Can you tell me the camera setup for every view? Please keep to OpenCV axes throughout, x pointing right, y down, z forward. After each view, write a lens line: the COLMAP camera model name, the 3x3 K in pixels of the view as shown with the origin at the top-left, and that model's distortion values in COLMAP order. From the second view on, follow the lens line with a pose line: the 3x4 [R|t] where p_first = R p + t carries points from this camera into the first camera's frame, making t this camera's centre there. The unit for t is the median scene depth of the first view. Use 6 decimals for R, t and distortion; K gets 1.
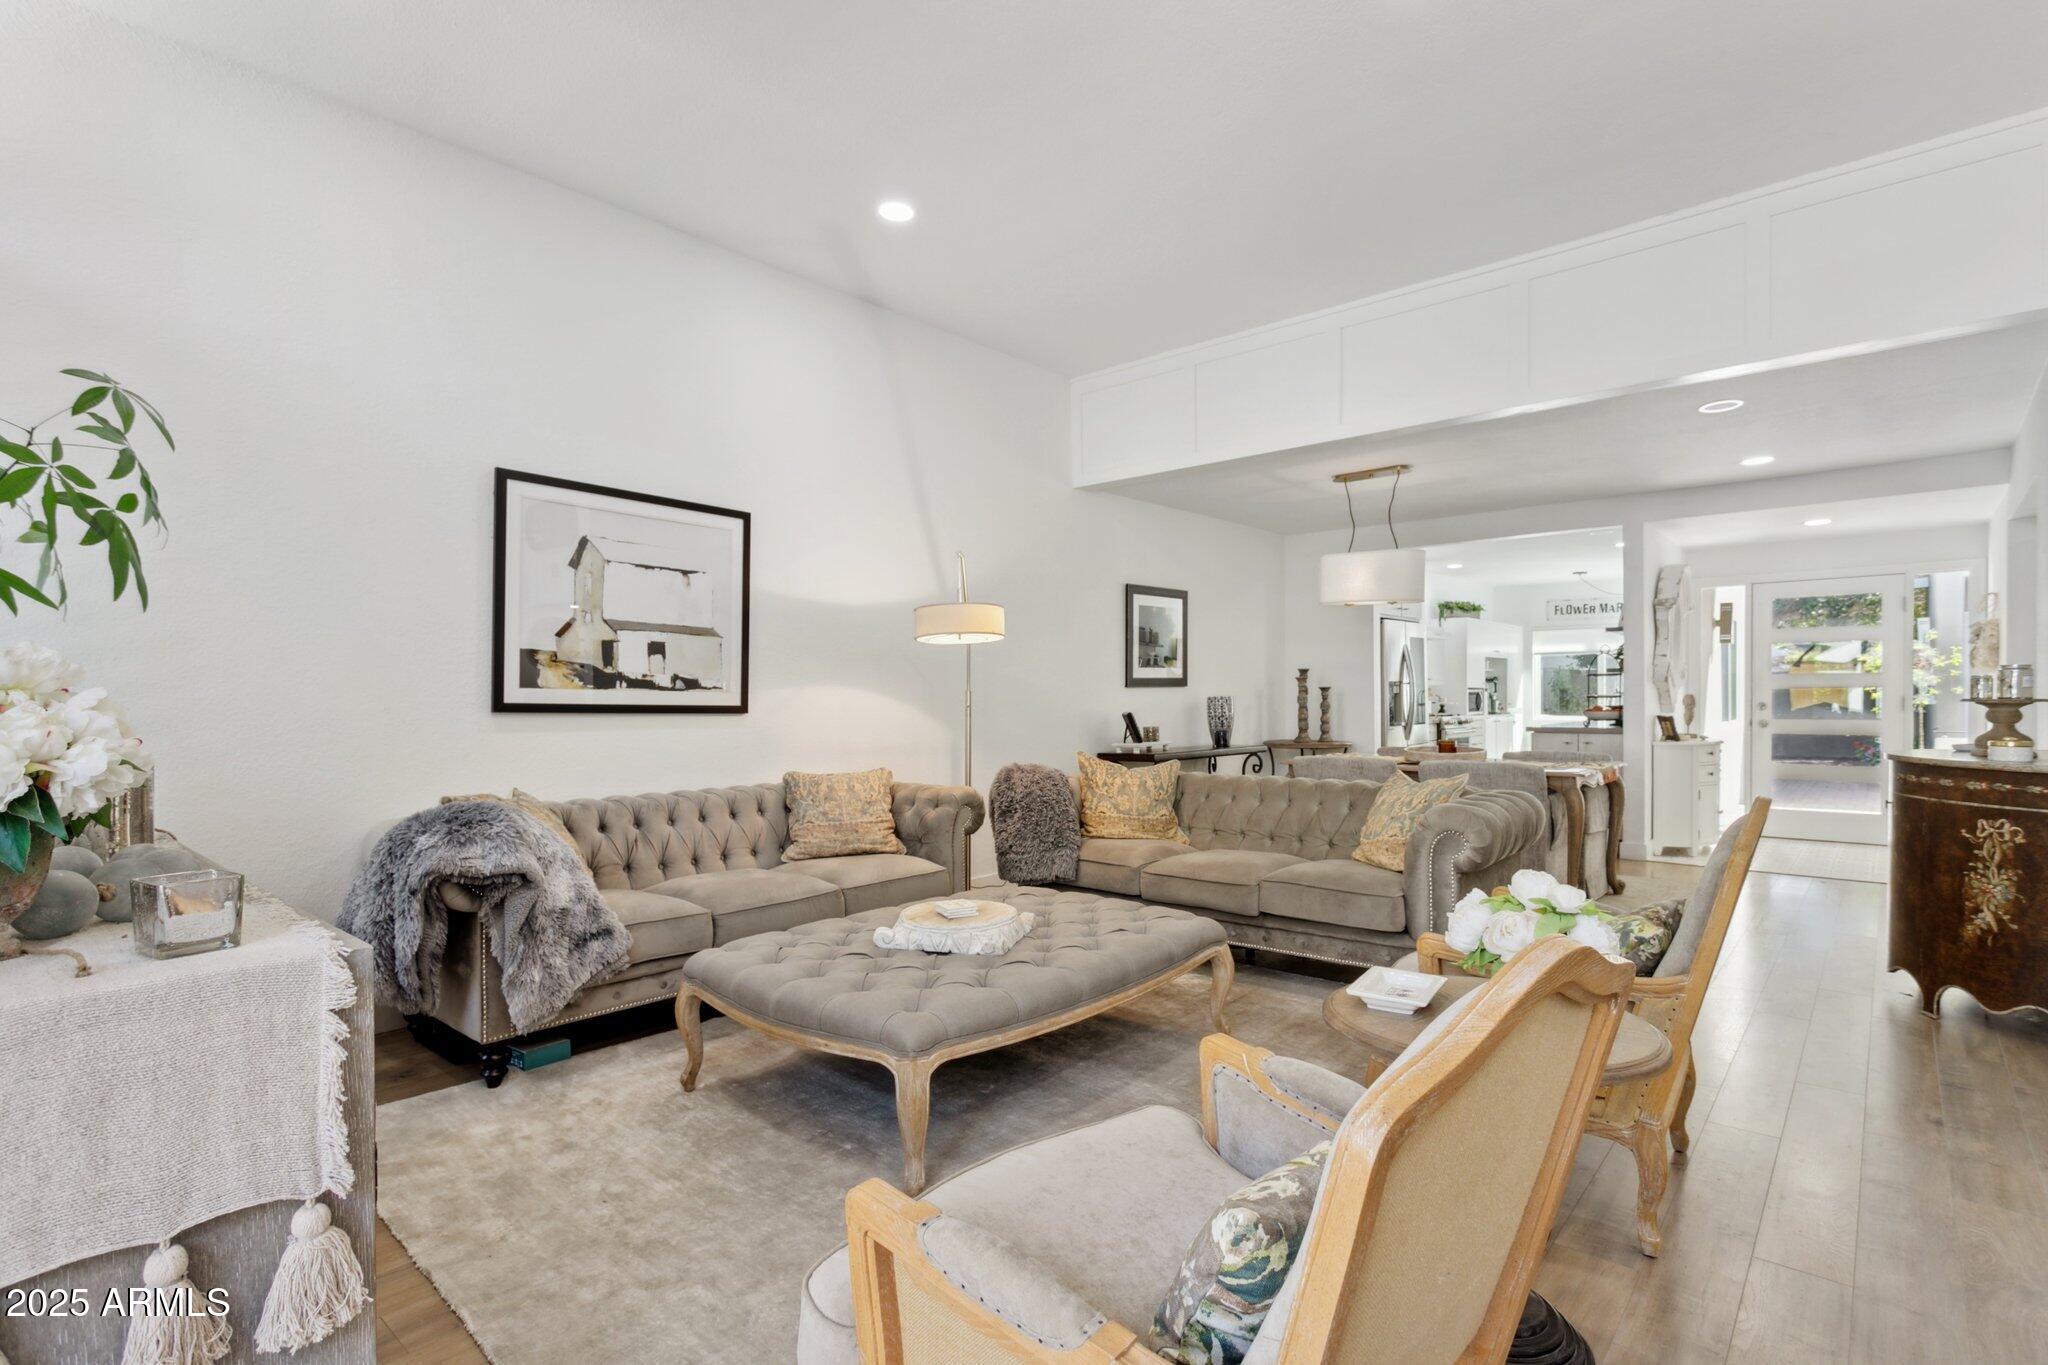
lens RADIAL K [[978.2, 0, 1022.4], [0, 978.2, 688.2], [0, 0, 1]] dist [-0.004215, -0.000964]
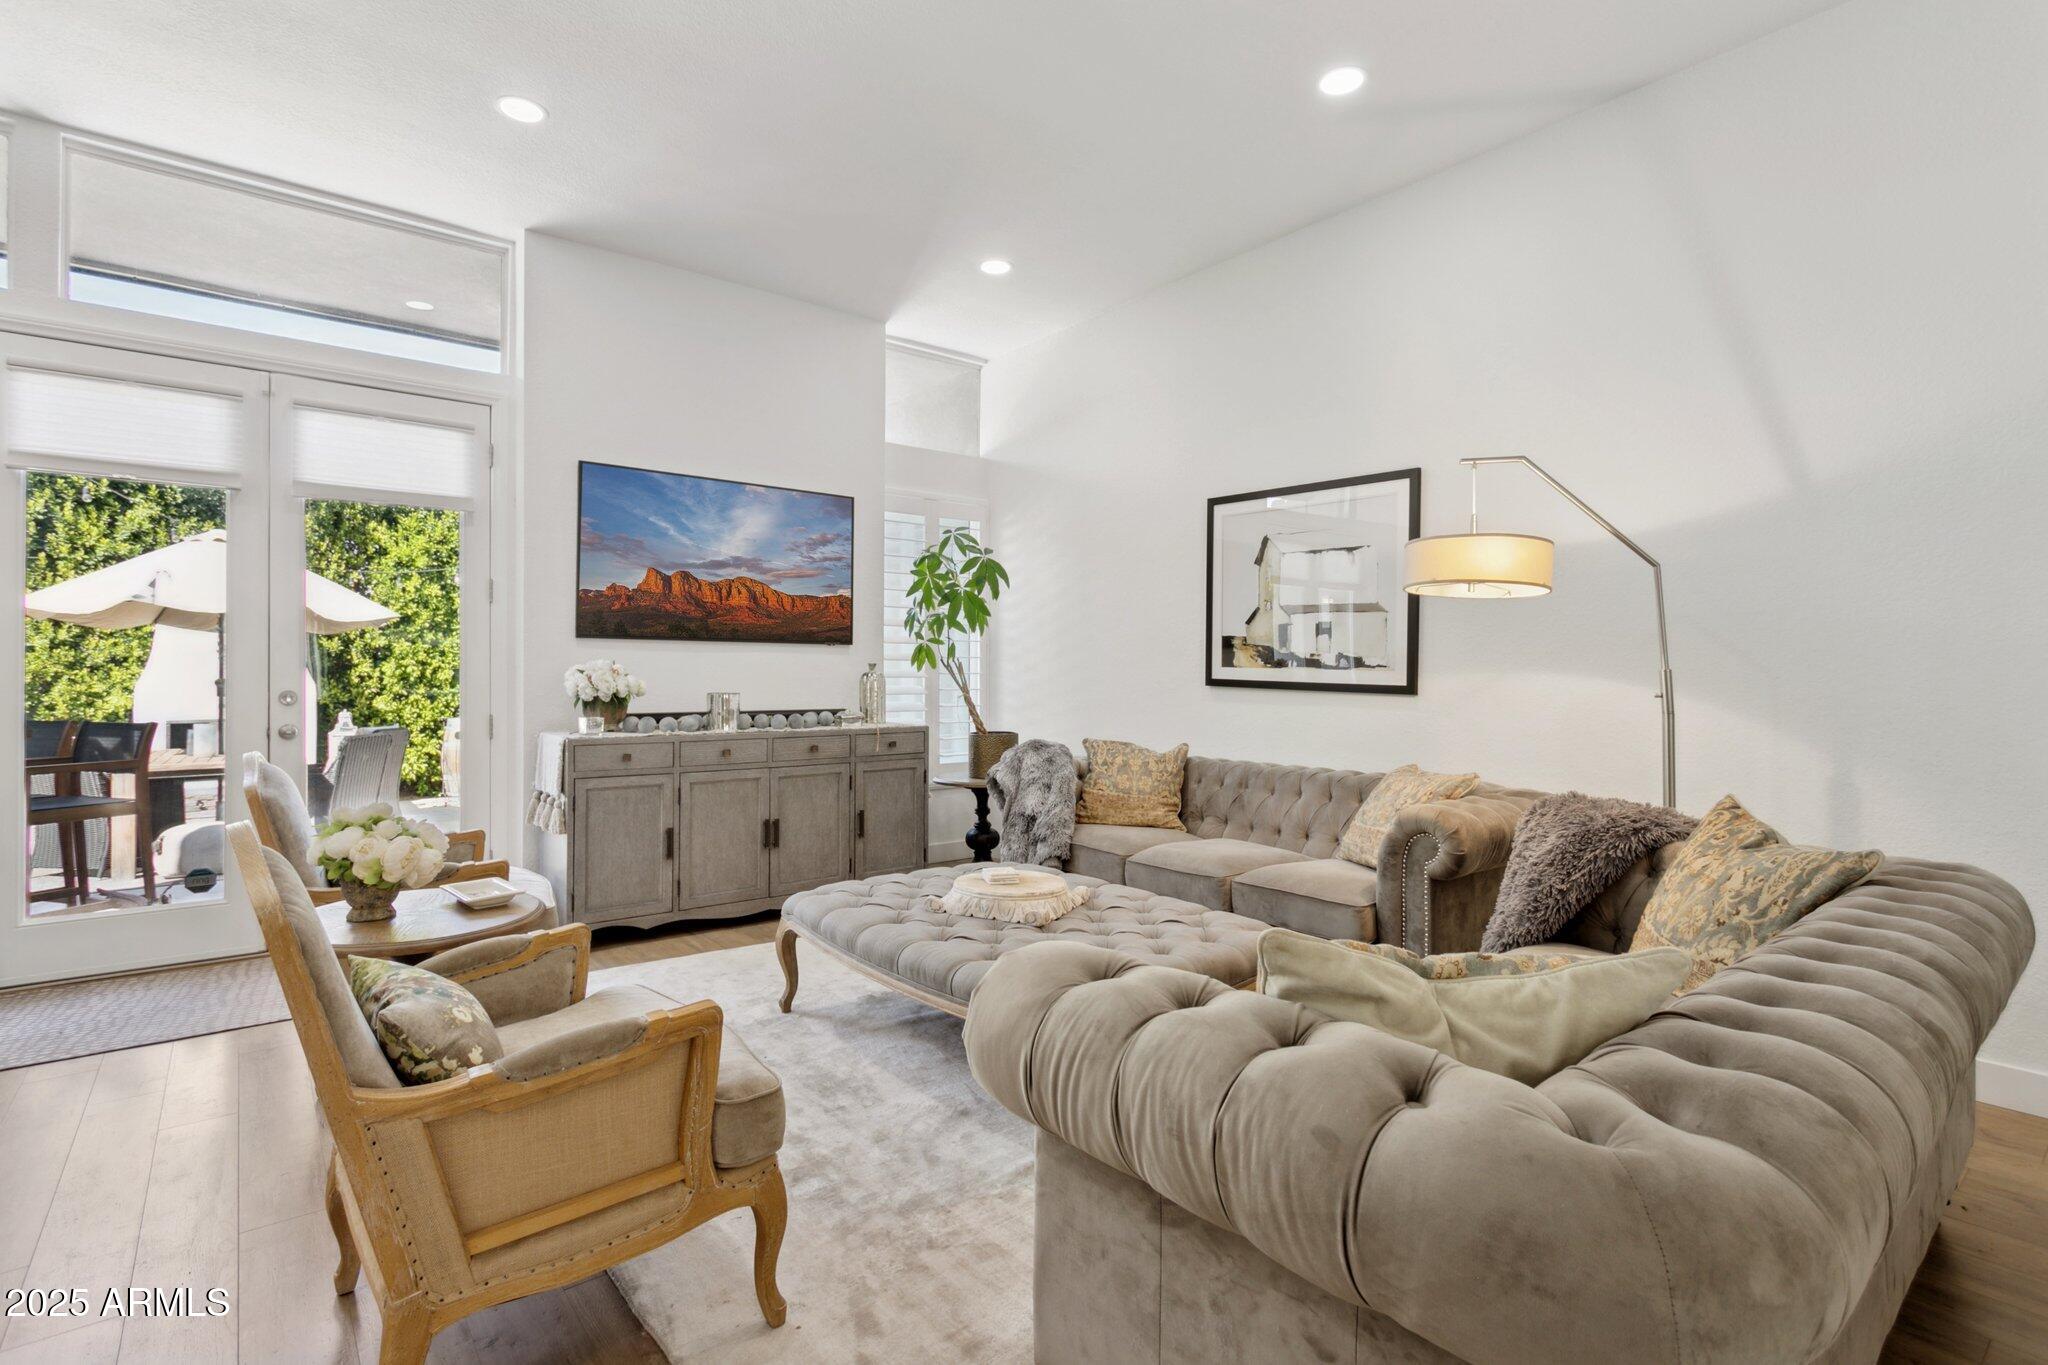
lens RADIAL K [[978.2, 0, 1027.1], [0, 978.2, 670.3], [0, 0, 1]] dist [-0.004215, -0.000964]
pose [[-0.160276, -0.004799, -0.987061, 0.704383], [-0.003570, 0.999984, -0.004282, 0.009336], [0.987066, 0.002838, -0.160291, 0.863554]]
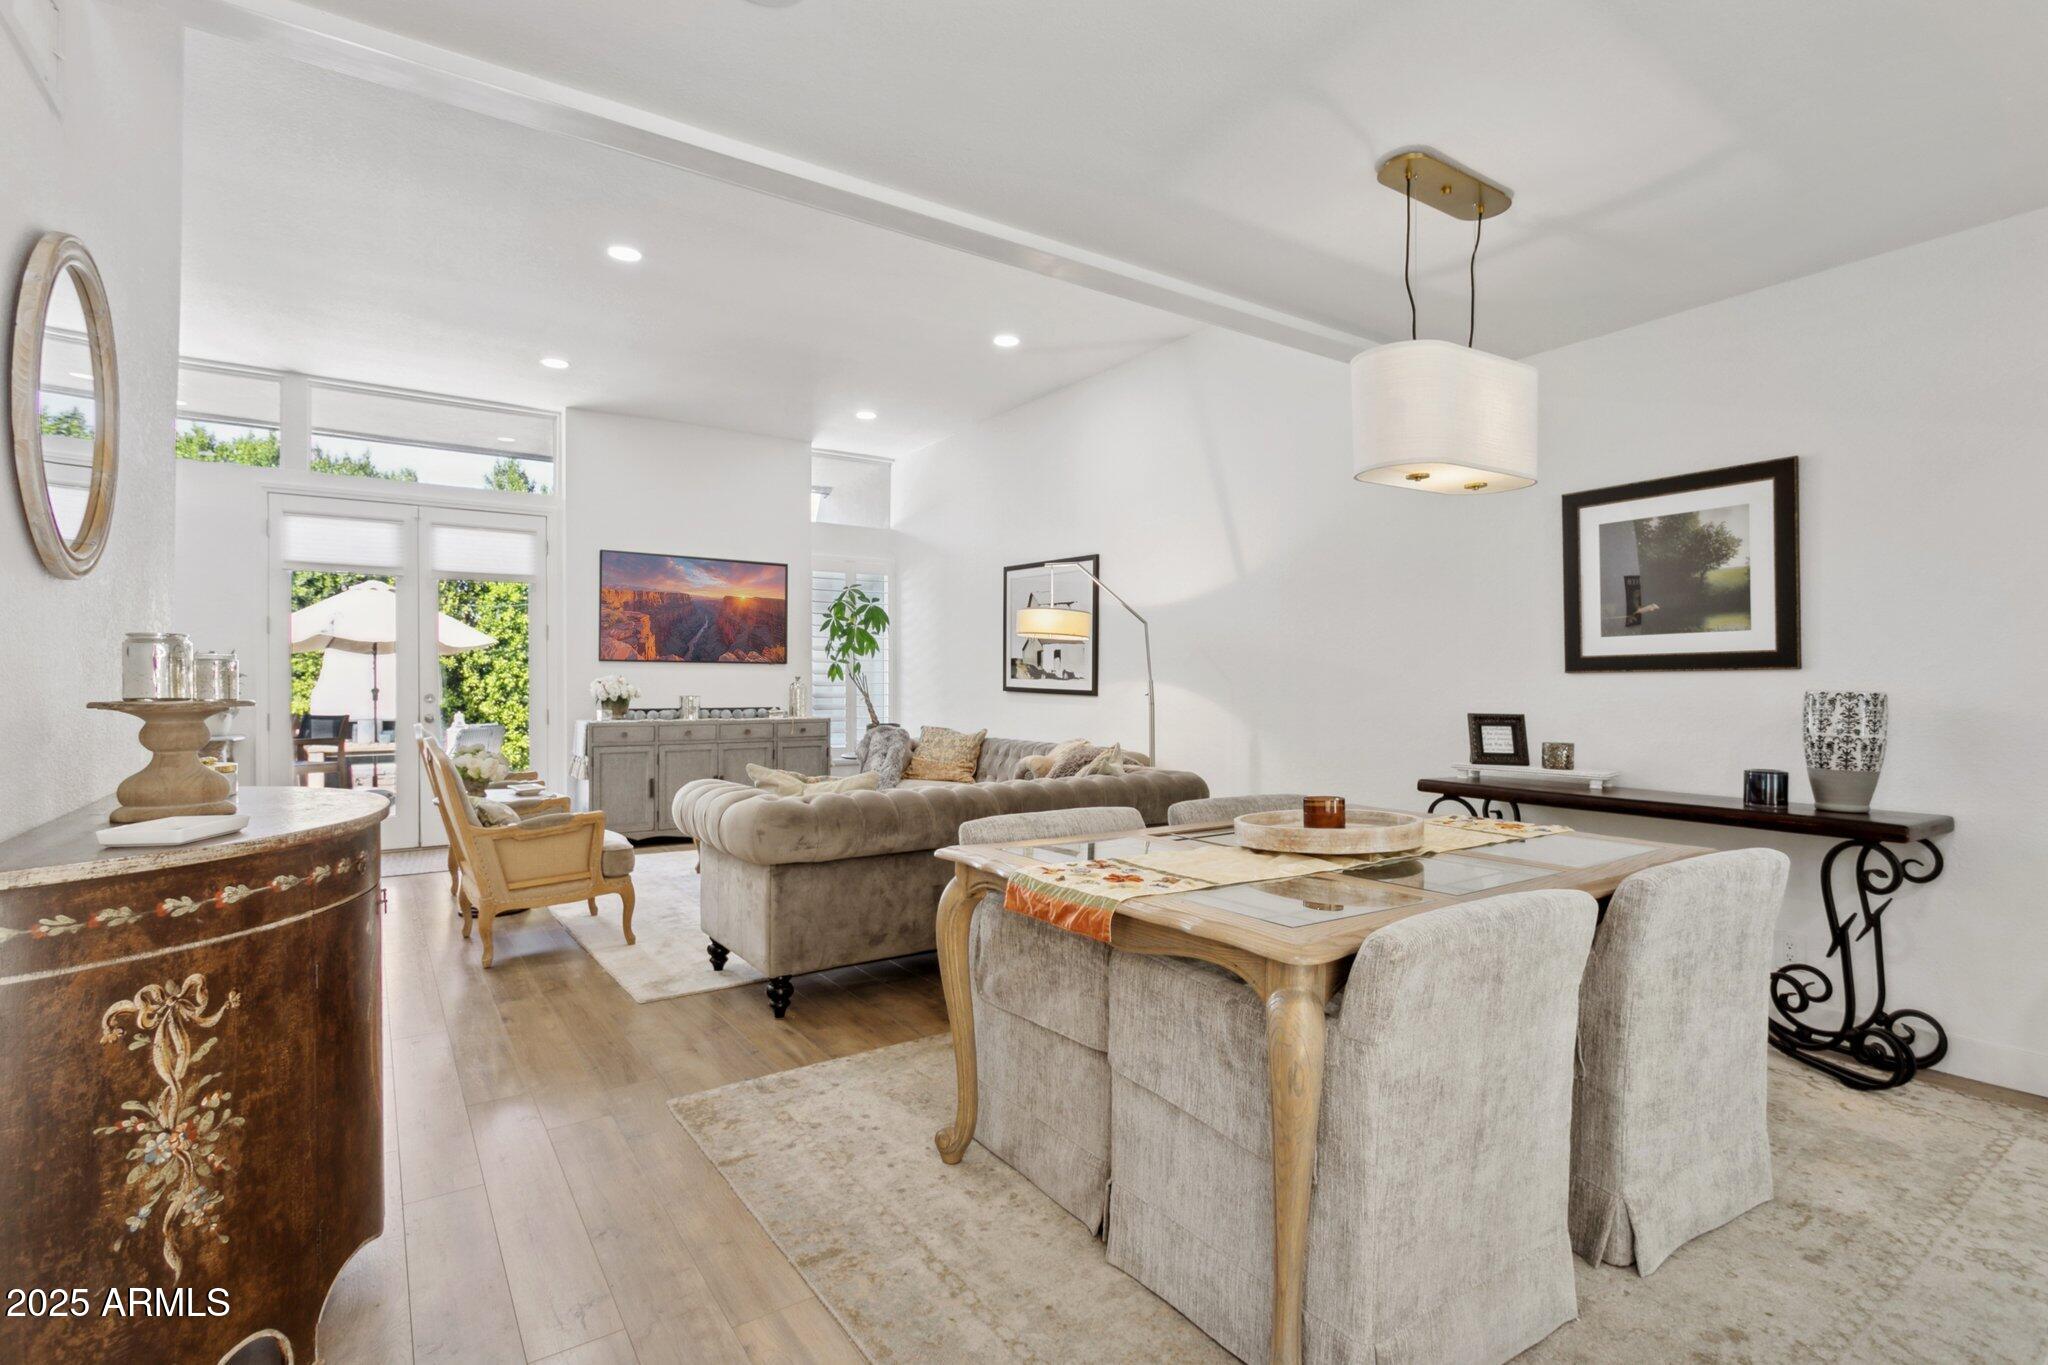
lens RADIAL K [[978.2, 0, 1022.5], [0, 978.2, 687.6], [0, 0, 1]] dist [-0.004215, -0.000964]
pose [[-0.242878, 0.001799, -0.970055, 1.214323], [-0.002229, 0.999995, 0.002413, 0.011329], [0.970054, 0.002748, -0.242873, 1.347281]]
